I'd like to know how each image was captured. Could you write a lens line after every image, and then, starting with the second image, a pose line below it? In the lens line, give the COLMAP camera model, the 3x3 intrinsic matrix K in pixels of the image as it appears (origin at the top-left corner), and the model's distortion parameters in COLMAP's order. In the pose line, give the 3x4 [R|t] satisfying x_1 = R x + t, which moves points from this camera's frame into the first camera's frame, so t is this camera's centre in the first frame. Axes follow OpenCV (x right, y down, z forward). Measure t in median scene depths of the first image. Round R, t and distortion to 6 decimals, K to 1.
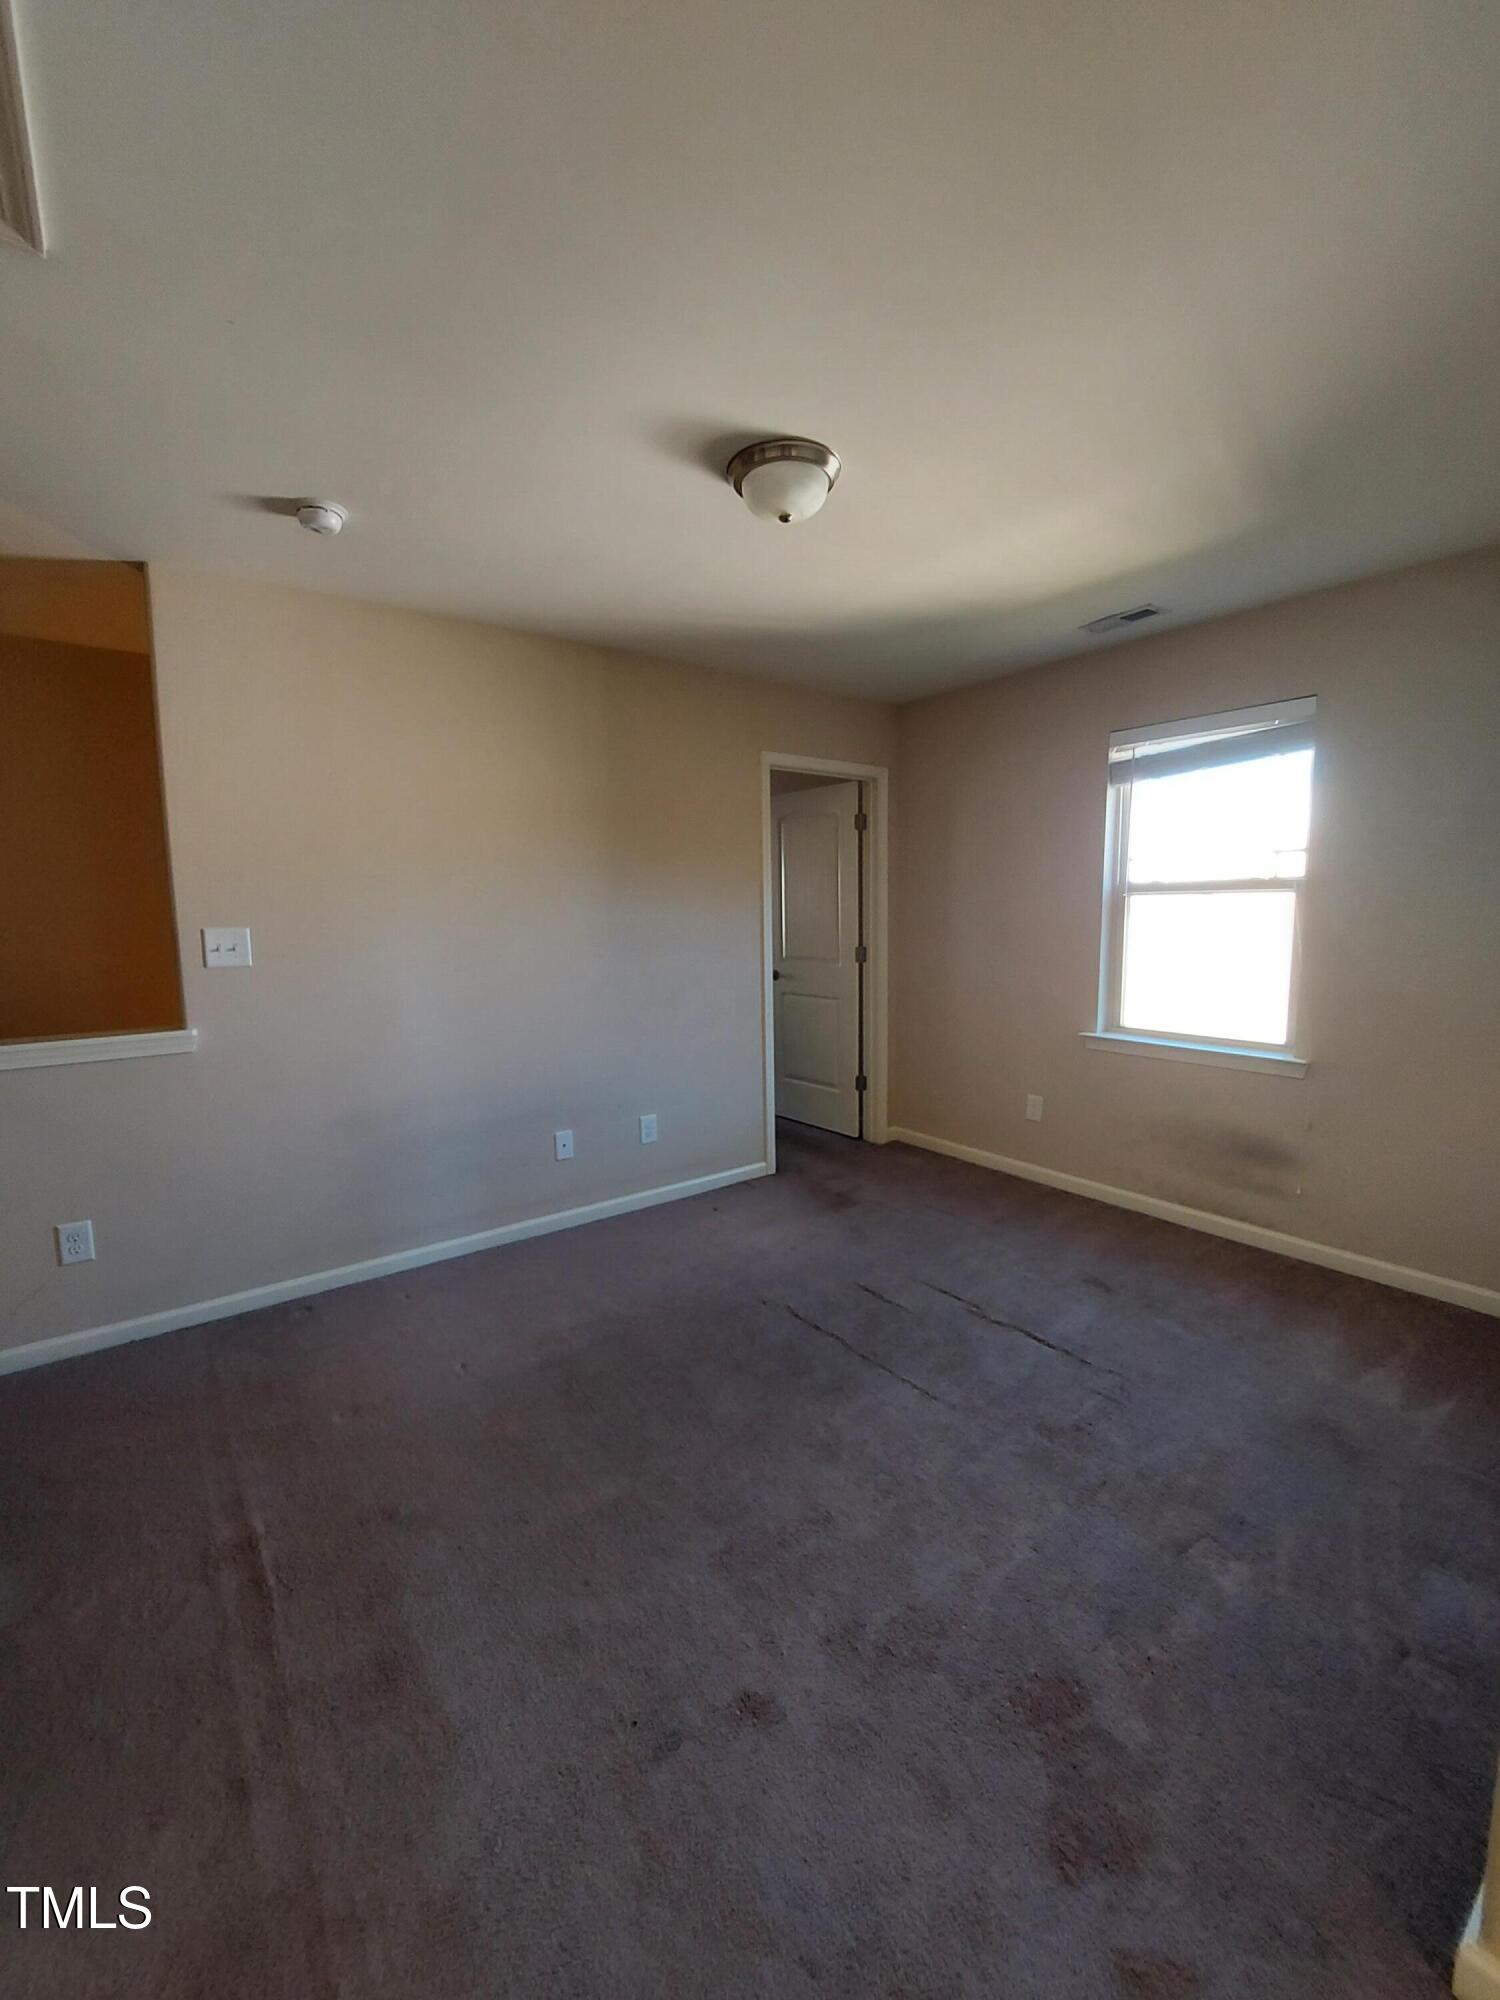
lens RADIAL K [[823.4, 0, 769.7], [0, 823.4, 1006.6], [0, 0, 1]] dist [-0.008373, 0.002183]
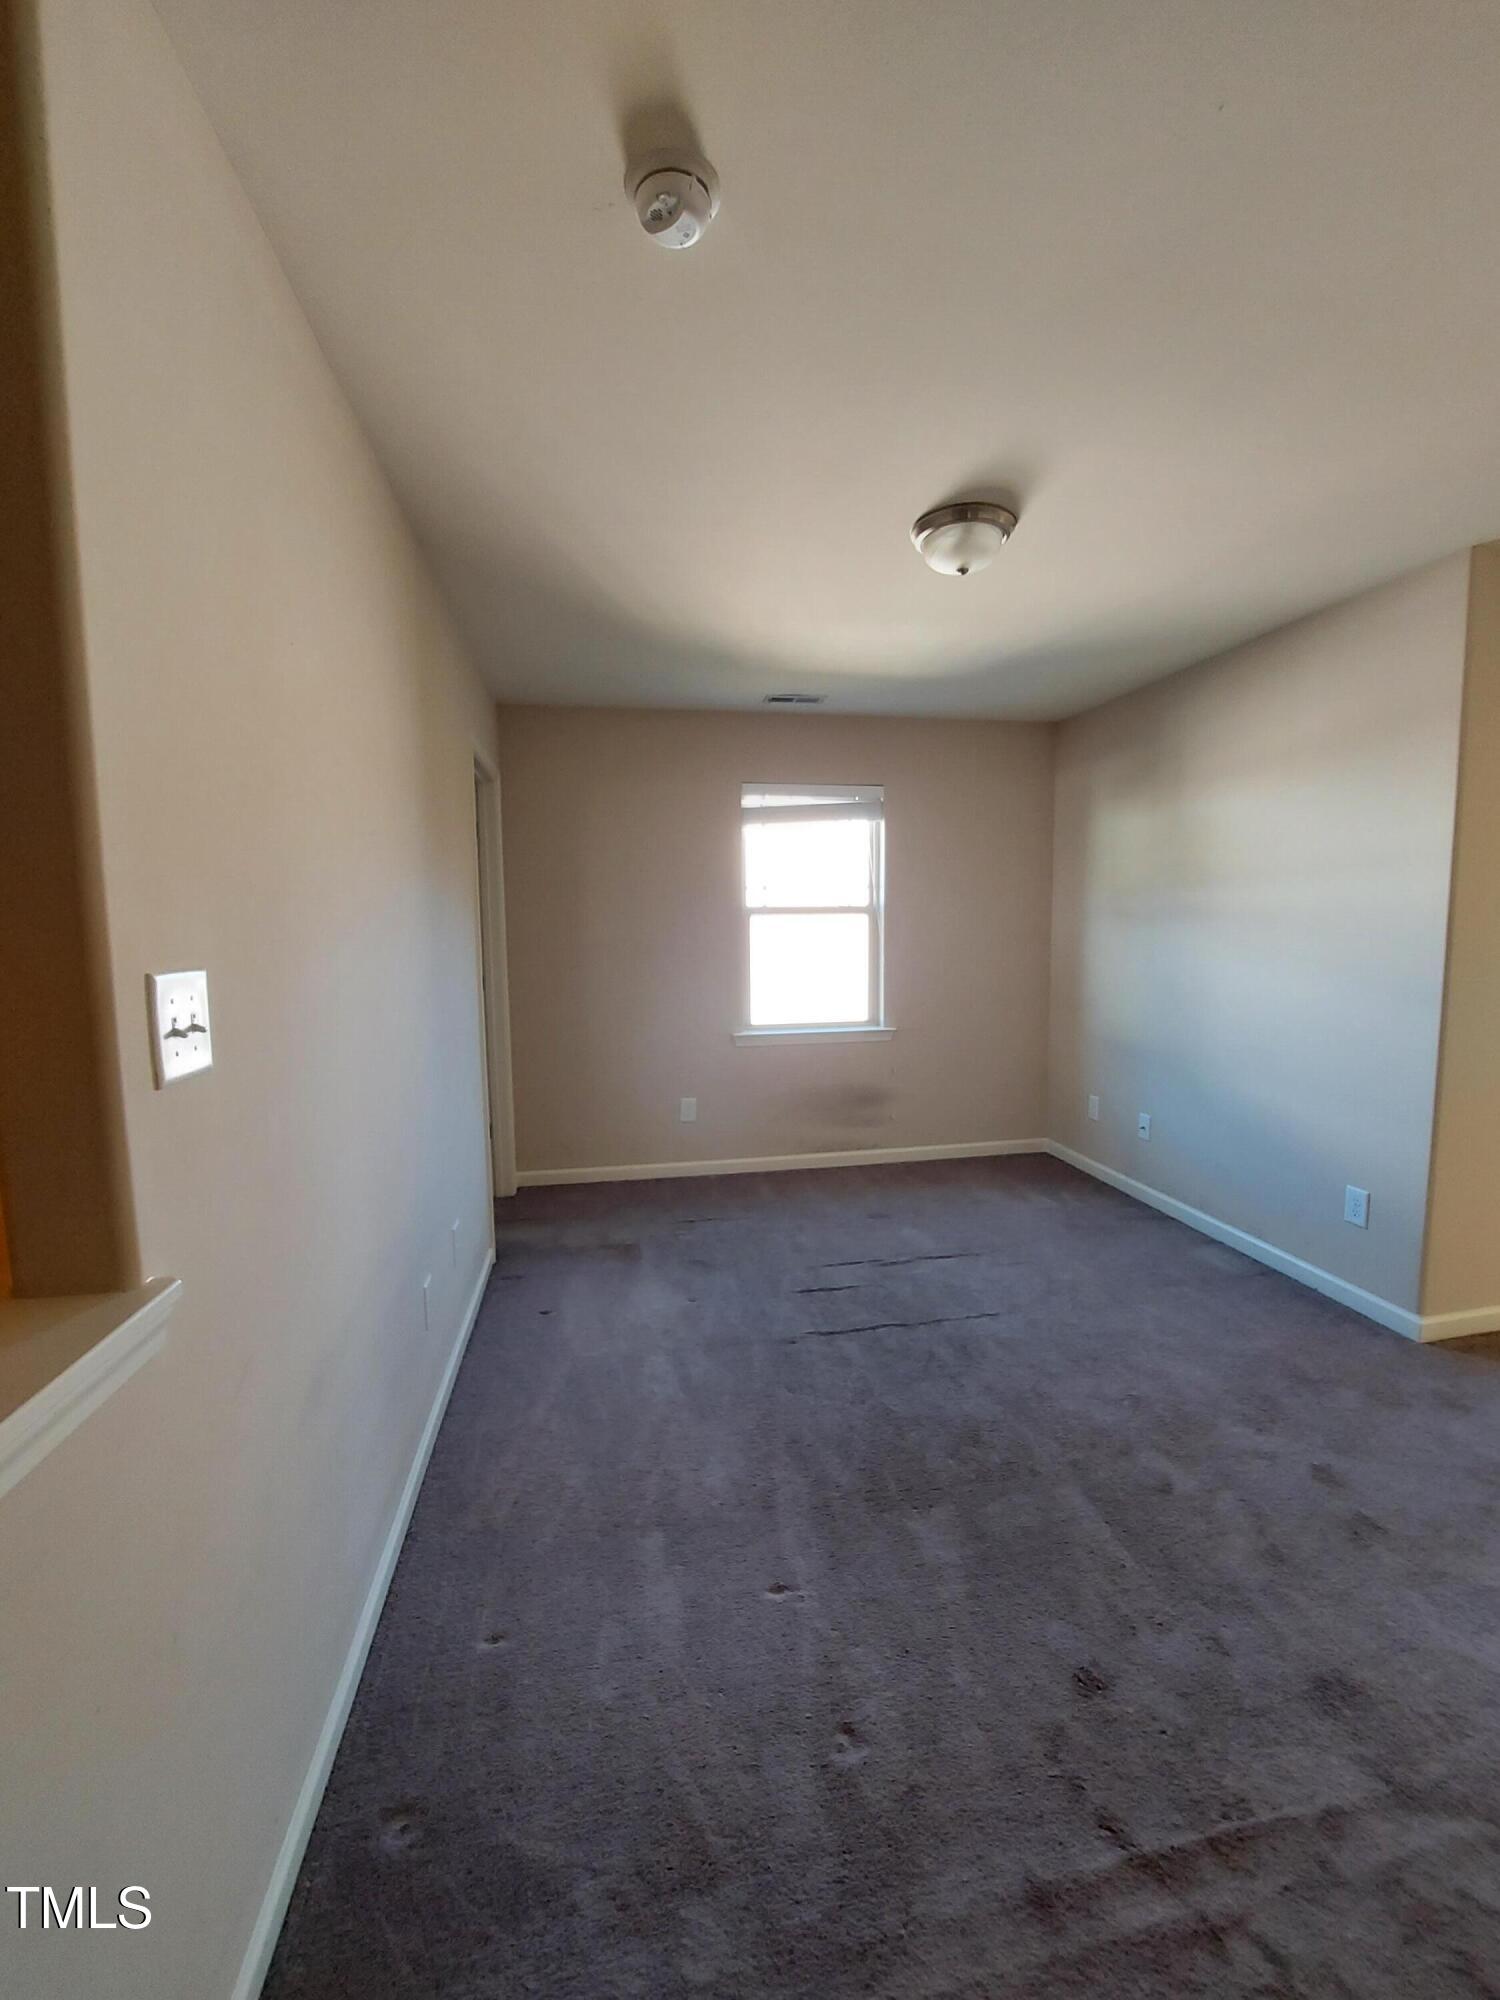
lens RADIAL K [[823.4, 0, 735.5], [0, 823.4, 1004.0], [0, 0, 1]] dist [-0.008373, 0.002183]
pose [[0.444648, -0.079693, 0.892153, -0.798237], [0.110939, 0.993265, 0.033433, -0.059259], [-0.888809, 0.084108, 0.450494, 0.568974]]
